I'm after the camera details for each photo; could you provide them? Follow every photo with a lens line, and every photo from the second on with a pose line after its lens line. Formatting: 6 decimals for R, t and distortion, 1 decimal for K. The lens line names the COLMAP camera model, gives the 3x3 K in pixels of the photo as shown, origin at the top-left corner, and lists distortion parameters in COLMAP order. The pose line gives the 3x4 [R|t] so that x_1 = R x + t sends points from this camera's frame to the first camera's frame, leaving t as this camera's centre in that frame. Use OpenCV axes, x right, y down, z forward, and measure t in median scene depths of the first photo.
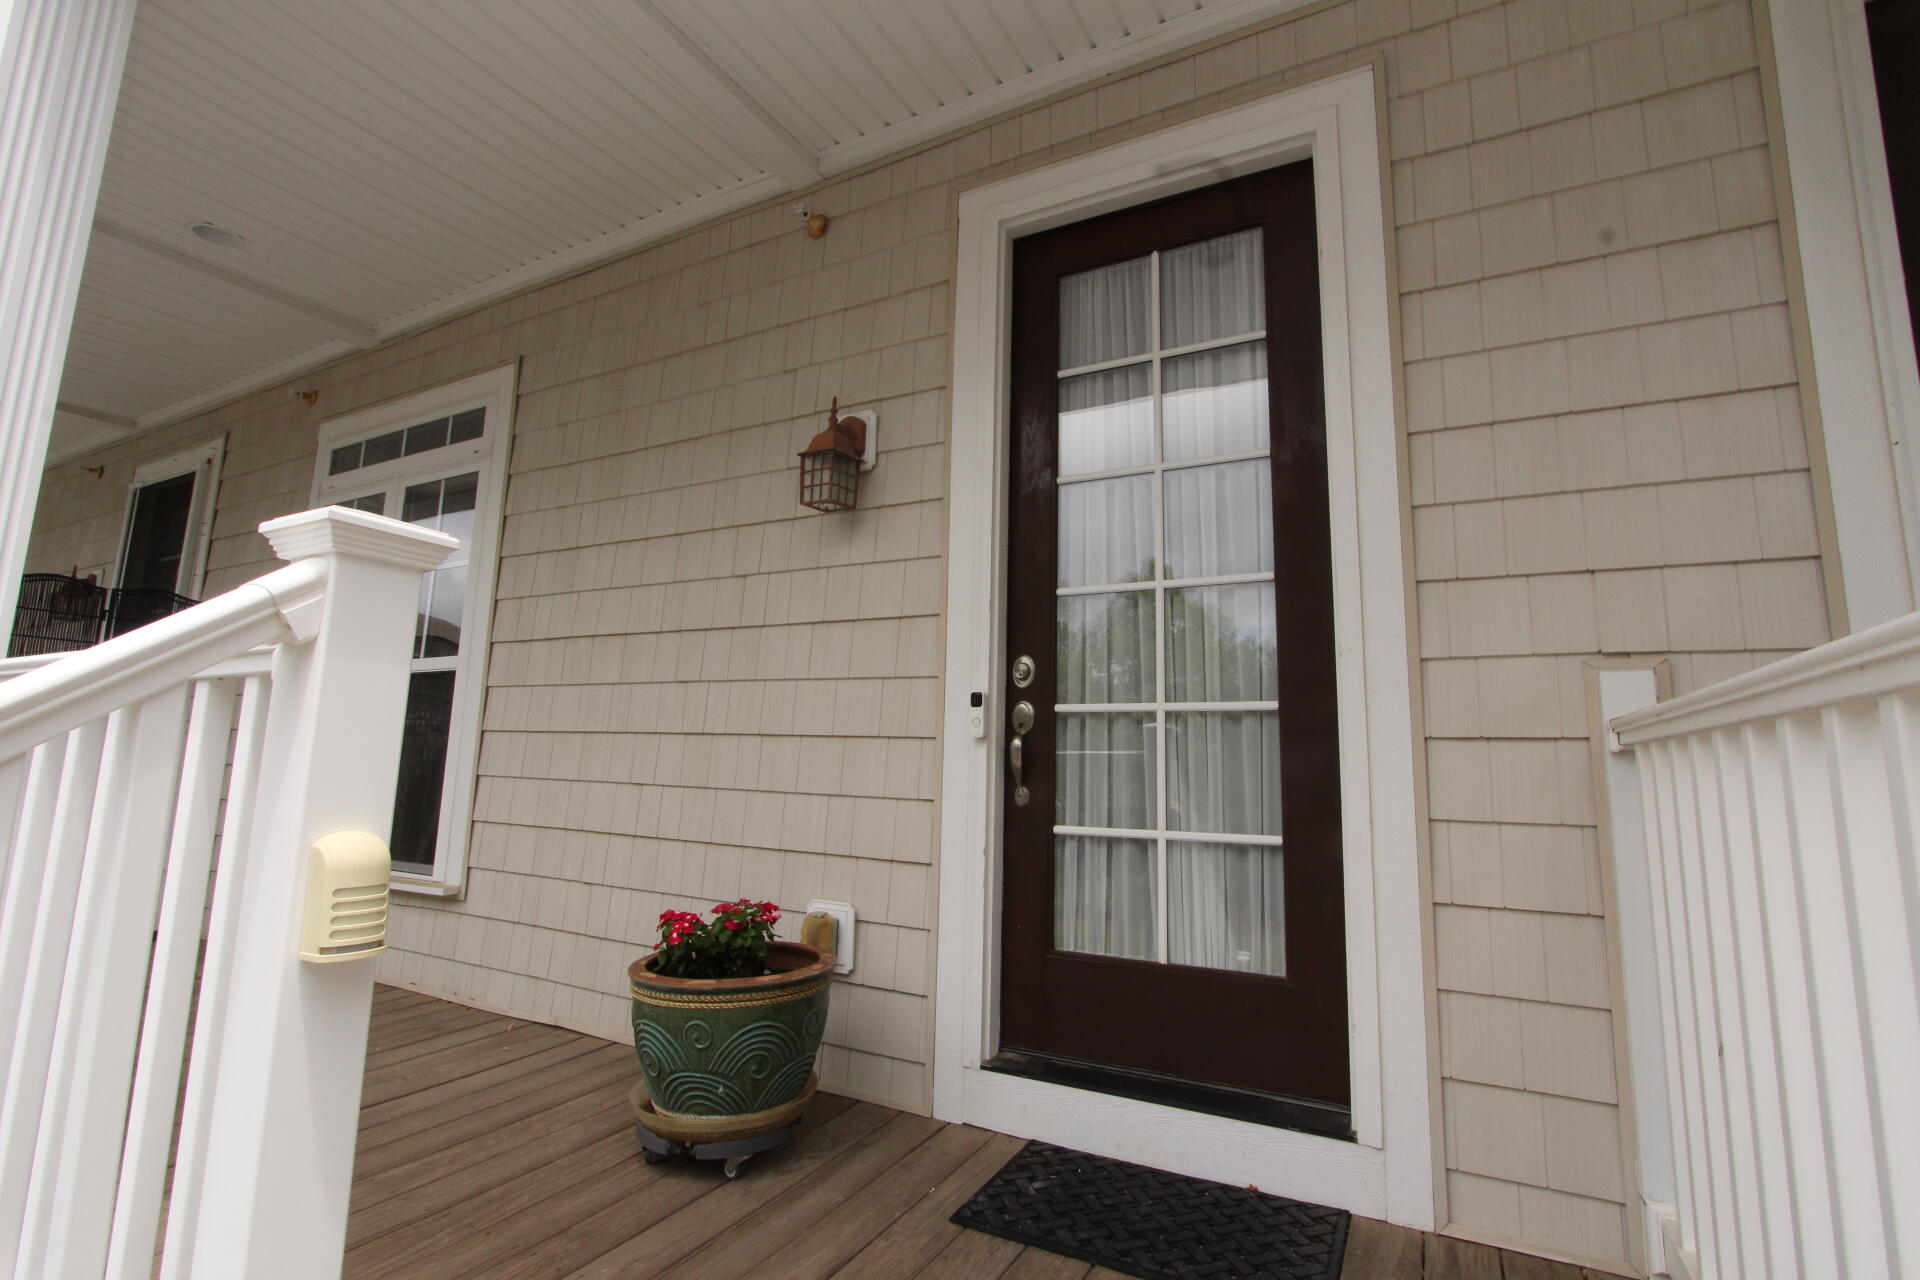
lens RADIAL K [[884.5, 0, 949.2], [0, 884.5, 636.5], [0, 0, 1]] dist [-0.013517, 0.000510]
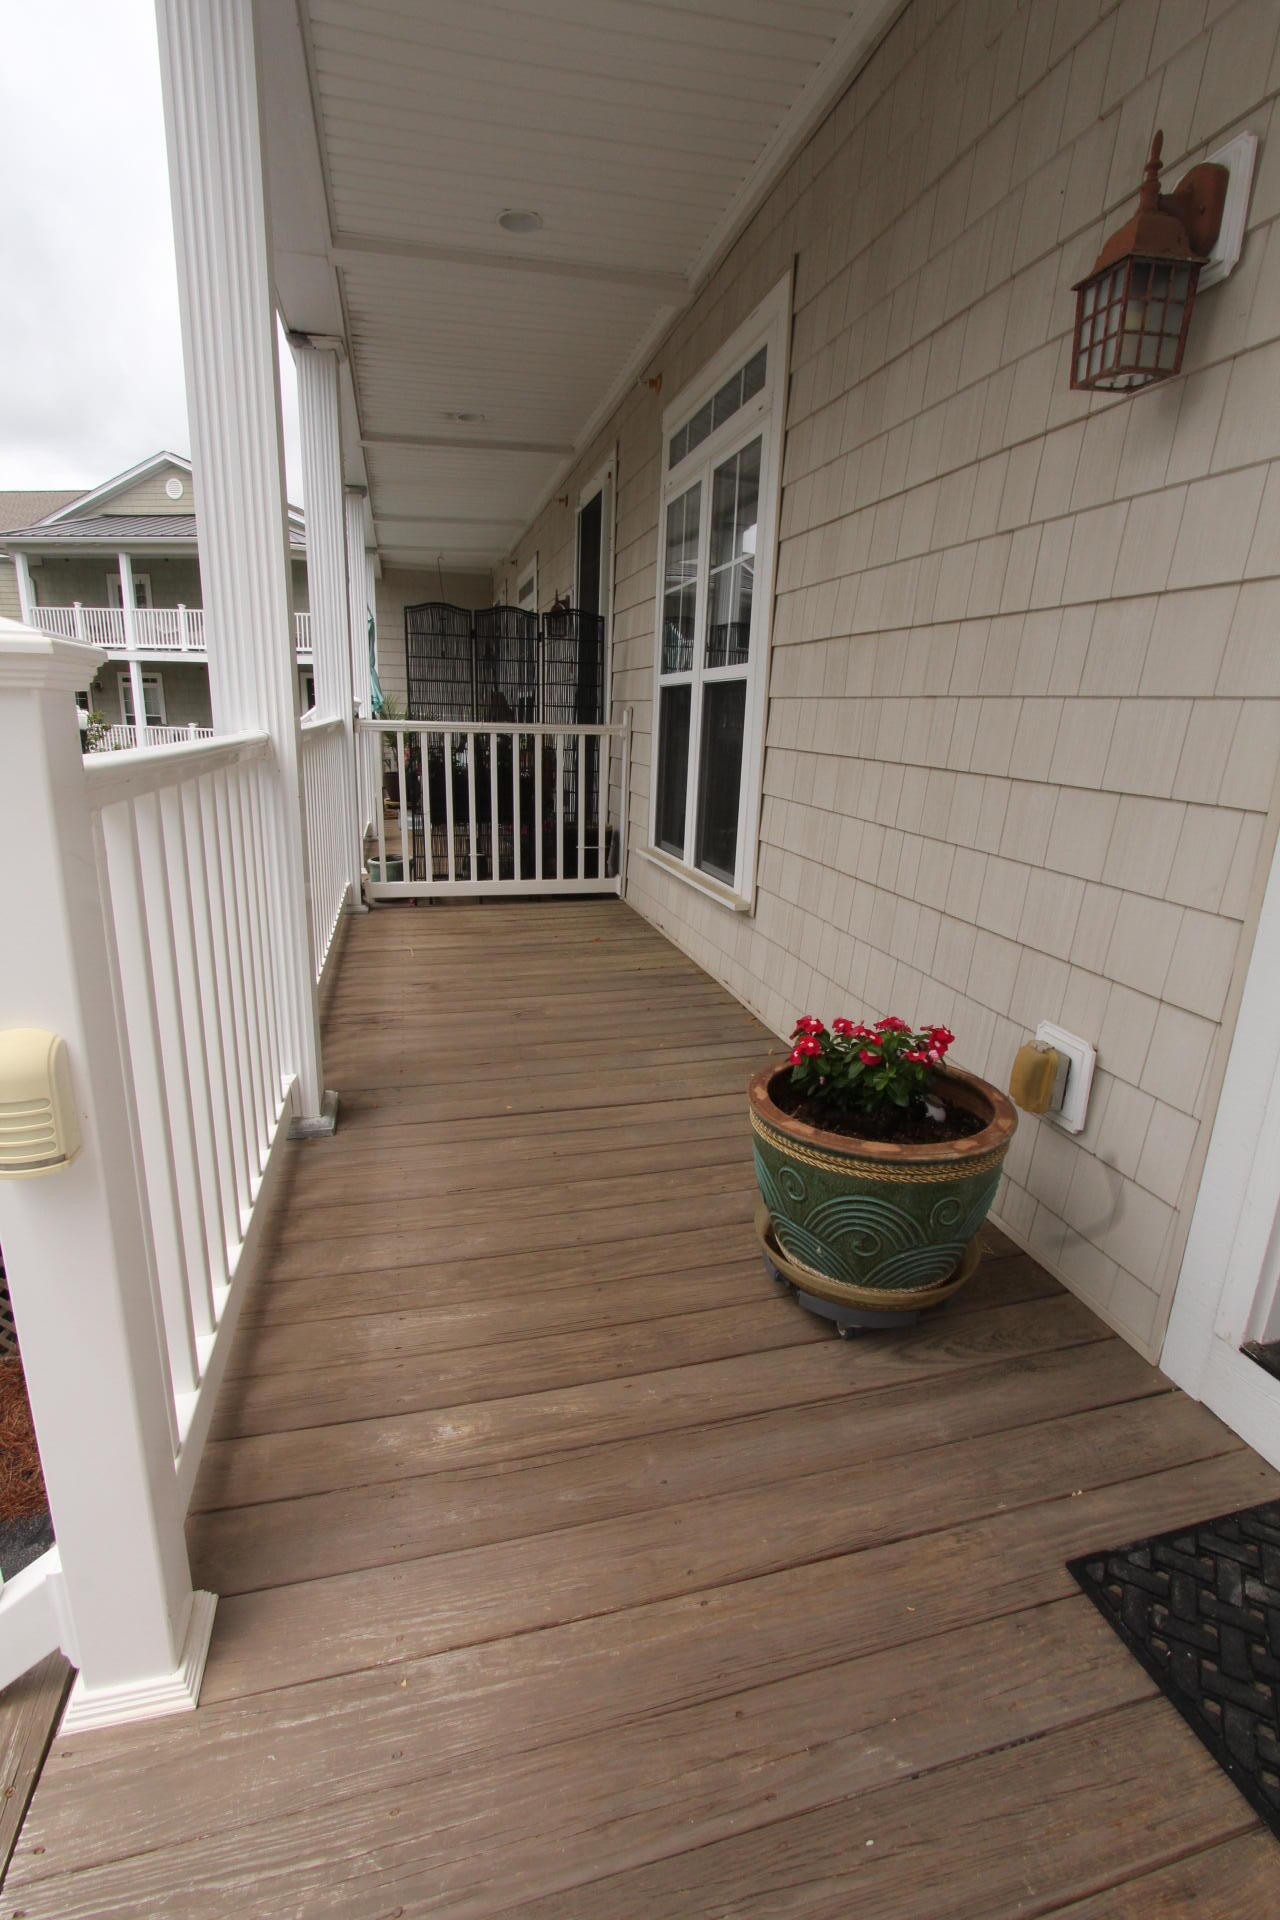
lens RADIAL K [[884.5, 0, 649.0], [0, 884.5, 953.4], [0, 0, 1]] dist [-0.013517, 0.000510]
pose [[0.687675, 0.184923, -0.702073, 0.114336], [0.098094, 0.934485, 0.342222, -0.028316], [0.719362, -0.304207, 0.624481, 0.334273]]
